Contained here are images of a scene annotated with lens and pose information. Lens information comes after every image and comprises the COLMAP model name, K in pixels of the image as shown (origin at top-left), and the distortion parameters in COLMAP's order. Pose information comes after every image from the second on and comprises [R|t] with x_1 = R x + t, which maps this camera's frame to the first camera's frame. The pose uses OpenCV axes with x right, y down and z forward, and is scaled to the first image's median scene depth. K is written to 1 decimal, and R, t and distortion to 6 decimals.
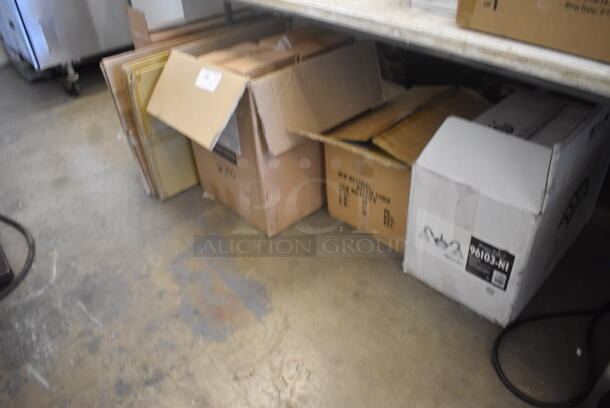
lens RADIAL K [[465.1, 0, 304.4], [0, 465.1, 204.7], [0, 0, 1]] dist [-0.063240, -0.003237]
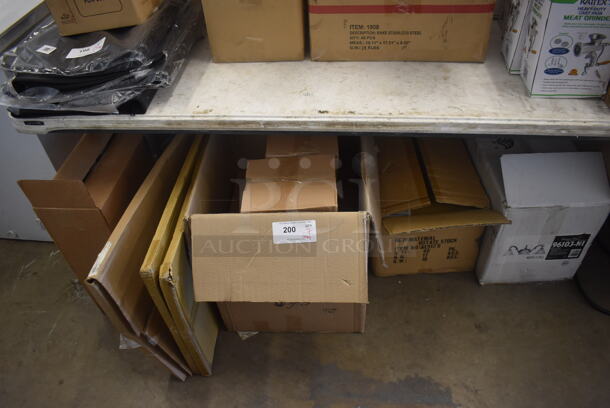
lens RADIAL K [[465.1, 0, 305.0], [0, 465.1, 203.3], [0, 0, 1]] dist [-0.063240, -0.003237]
pose [[0.696038, -0.482276, 0.531922, -0.706274], [0.432971, 0.872907, 0.224878, -0.564137], [-0.572771, 0.073783, 0.816388, 0.342793]]
